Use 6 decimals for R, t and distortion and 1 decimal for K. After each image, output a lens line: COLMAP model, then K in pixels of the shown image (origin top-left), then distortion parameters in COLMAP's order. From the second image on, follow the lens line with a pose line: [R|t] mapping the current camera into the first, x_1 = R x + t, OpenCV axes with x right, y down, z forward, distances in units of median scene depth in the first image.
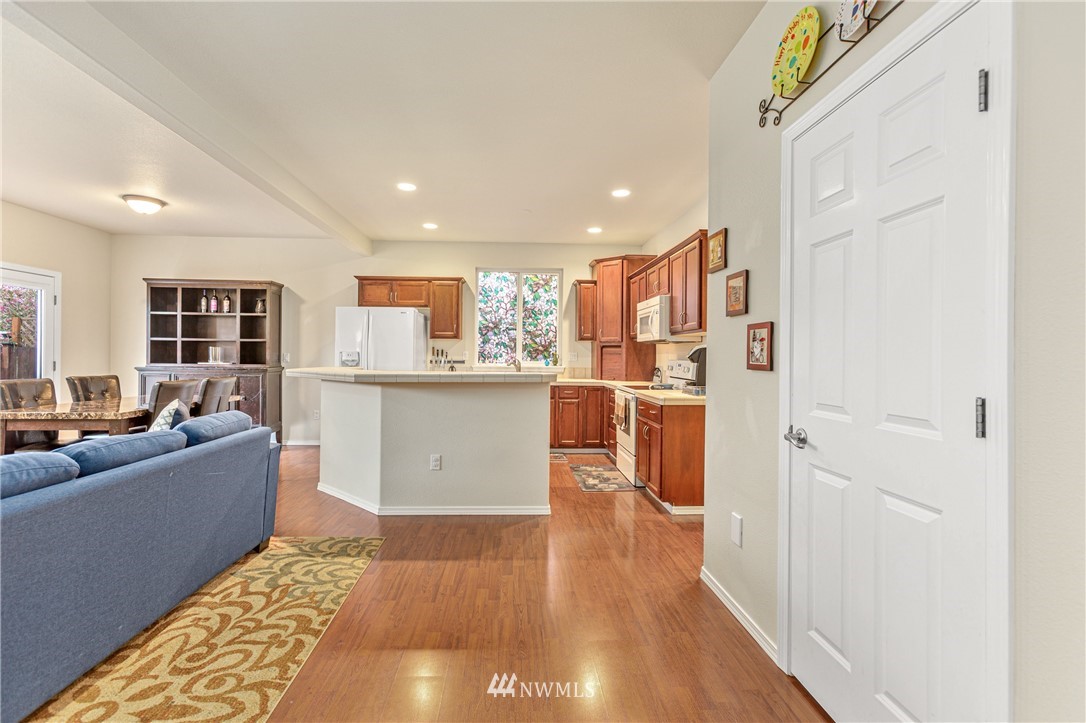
lens RADIAL K [[487.5, 0, 546.3], [0, 487.5, 353.3], [0, 0, 1]] dist [0.000800, 0.000565]
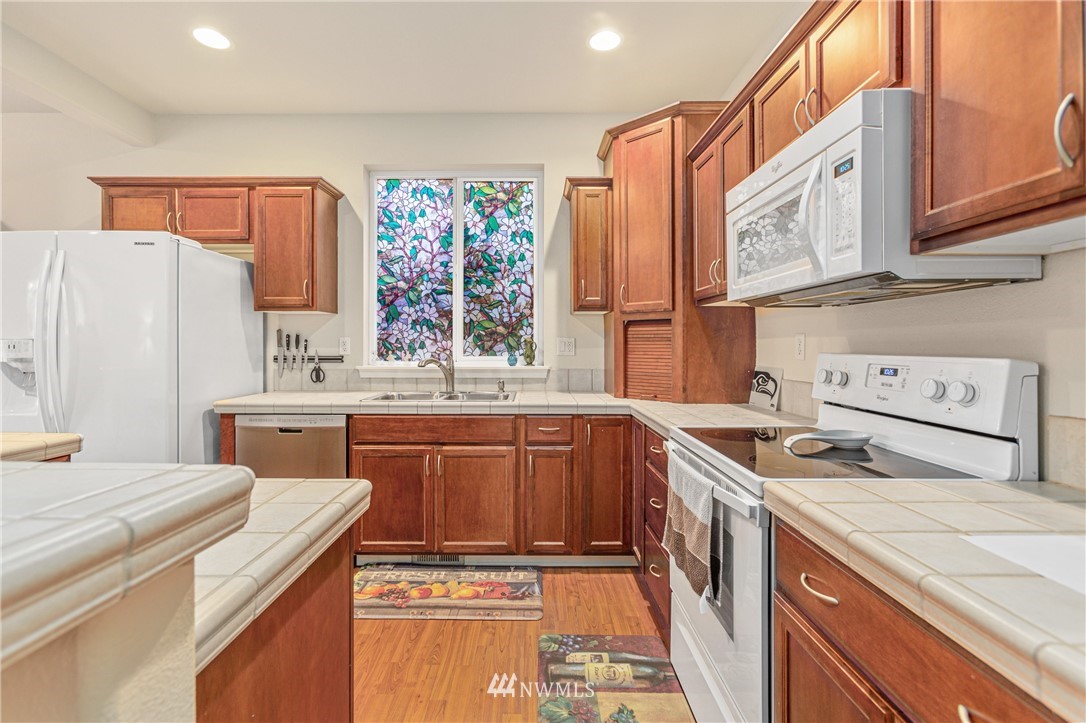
lens RADIAL K [[488.9, 0, 537.8], [0, 488.9, 337.6], [0, 0, 1]] dist [-0.000048, 0.001443]
pose [[0.997635, -0.010333, -0.067960, 0.061240], [0.009498, 0.999876, -0.012597, 0.004195], [0.068082, 0.011921, 0.997609, 0.525901]]
